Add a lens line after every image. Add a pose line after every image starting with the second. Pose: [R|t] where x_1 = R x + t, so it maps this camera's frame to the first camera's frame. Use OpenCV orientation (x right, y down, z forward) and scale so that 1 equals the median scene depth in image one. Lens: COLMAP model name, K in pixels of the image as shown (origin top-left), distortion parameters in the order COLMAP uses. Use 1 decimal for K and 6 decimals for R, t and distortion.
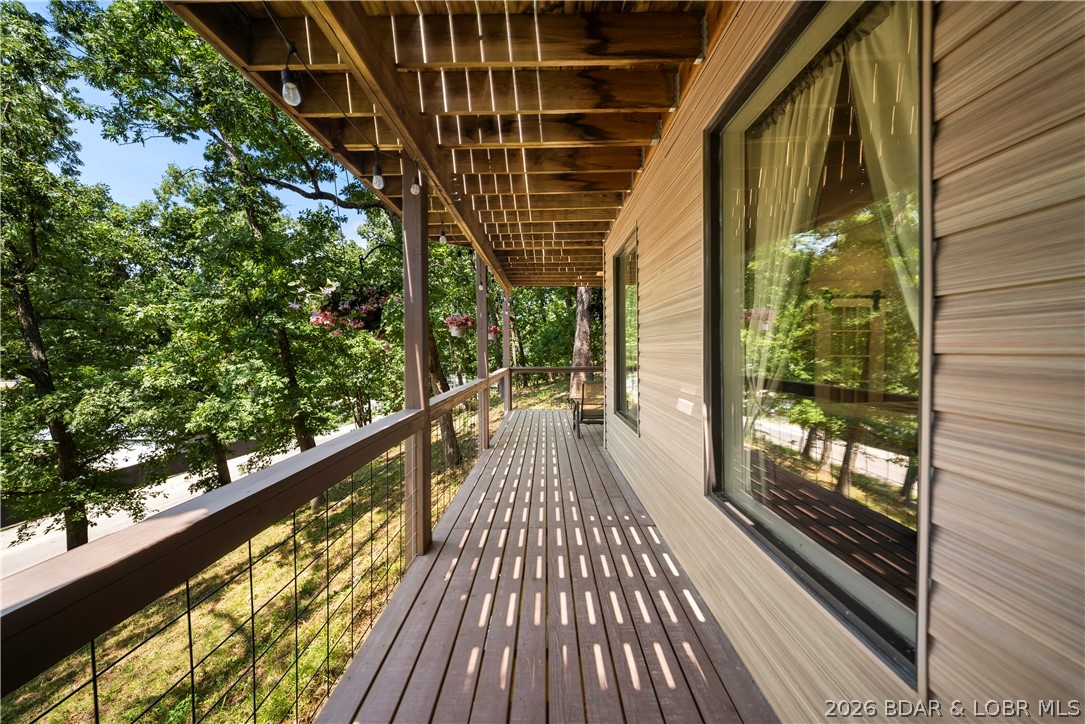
lens RADIAL K [[392.8, 0, 544.8], [0, 392.8, 357.2], [0, 0, 1]] dist [-0.002647, -0.000193]
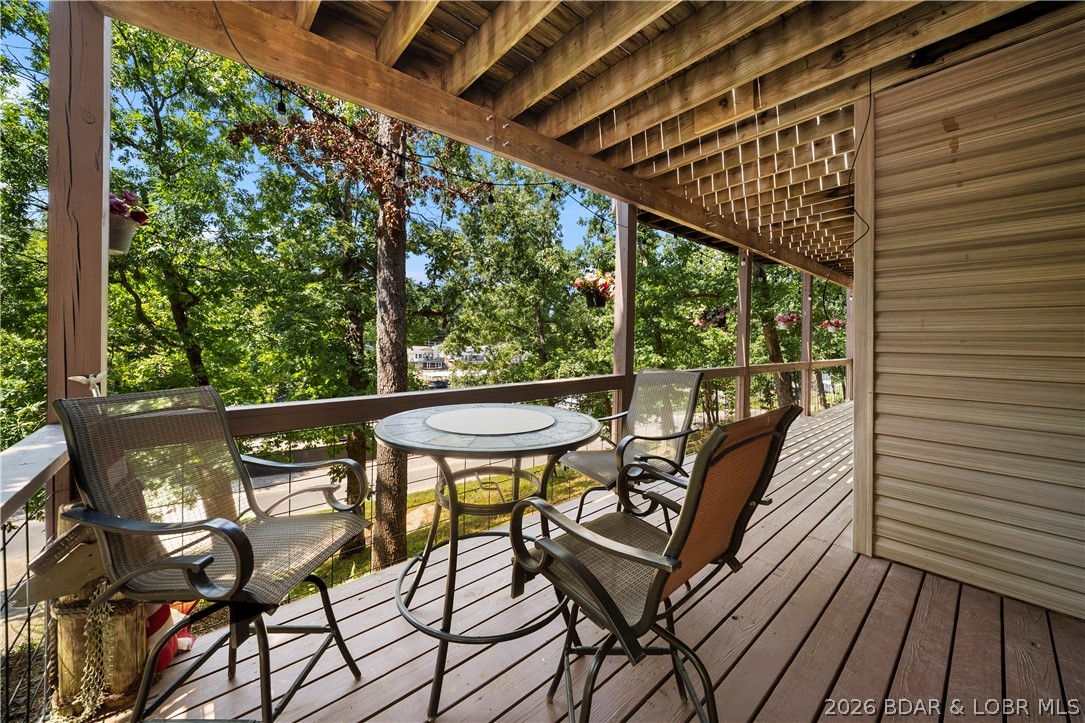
lens RADIAL K [[392.8, 0, 544.9], [0, 392.8, 350.4], [0, 0, 1]] dist [-0.002647, -0.000193]
pose [[0.670885, 0.028435, -0.741016, 0.161733], [-0.028985, 0.999506, 0.012112, 0.018257], [0.740995, 0.013353, 0.671378, -0.368622]]
